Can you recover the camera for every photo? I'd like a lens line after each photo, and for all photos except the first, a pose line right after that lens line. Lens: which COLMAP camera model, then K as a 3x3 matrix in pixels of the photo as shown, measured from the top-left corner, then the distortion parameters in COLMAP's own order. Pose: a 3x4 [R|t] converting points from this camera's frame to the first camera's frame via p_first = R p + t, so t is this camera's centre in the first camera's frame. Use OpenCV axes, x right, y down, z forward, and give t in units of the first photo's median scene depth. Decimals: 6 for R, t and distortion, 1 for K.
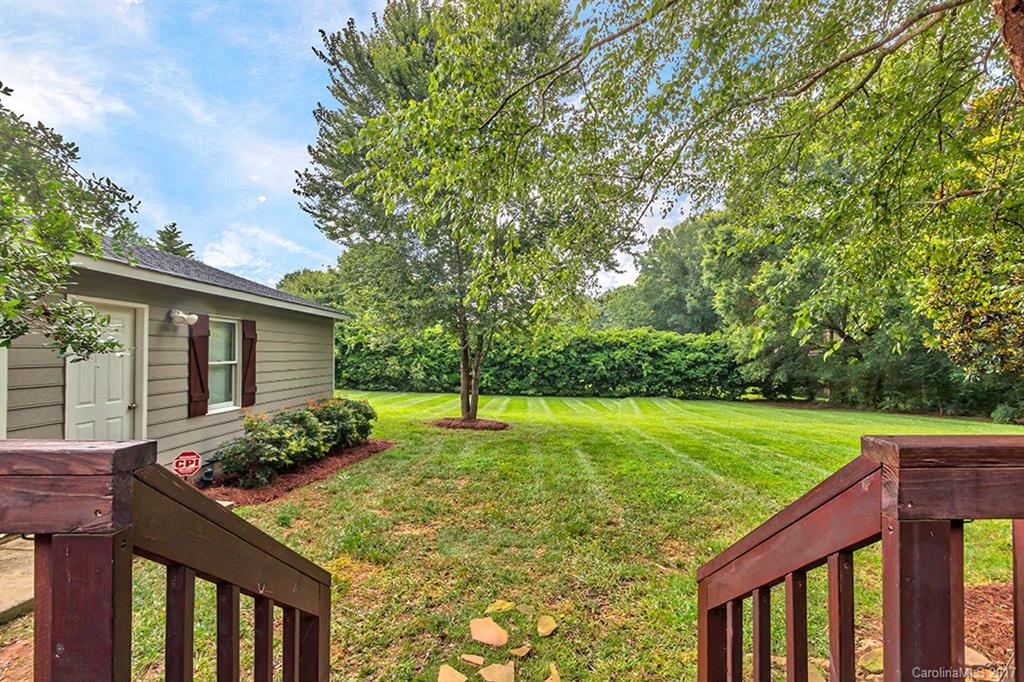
lens RADIAL K [[467.3, 0, 518.8], [0, 467.3, 349.6], [0, 0, 1]] dist [0.007474, -0.002582]
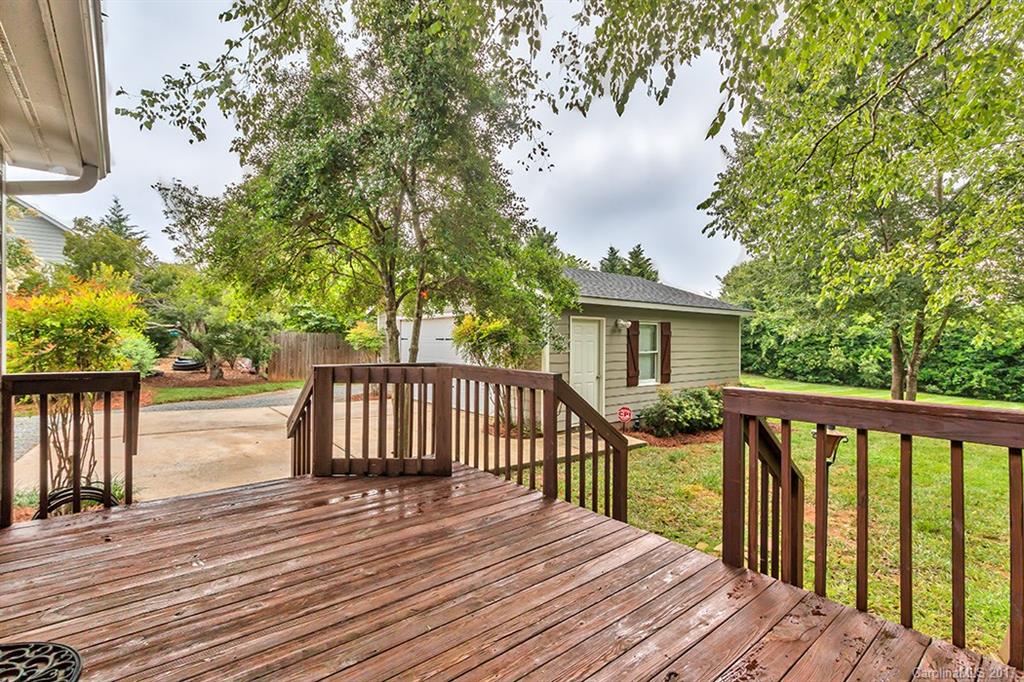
lens RADIAL K [[467.3, 0, 515.2], [0, 467.3, 339.2], [0, 0, 1]] dist [0.007474, -0.002582]
pose [[0.608176, -0.002793, -0.793797, 0.271583], [0.004999, 0.999987, 0.000312, -0.014859], [0.793787, -0.004158, 0.608182, -0.220401]]
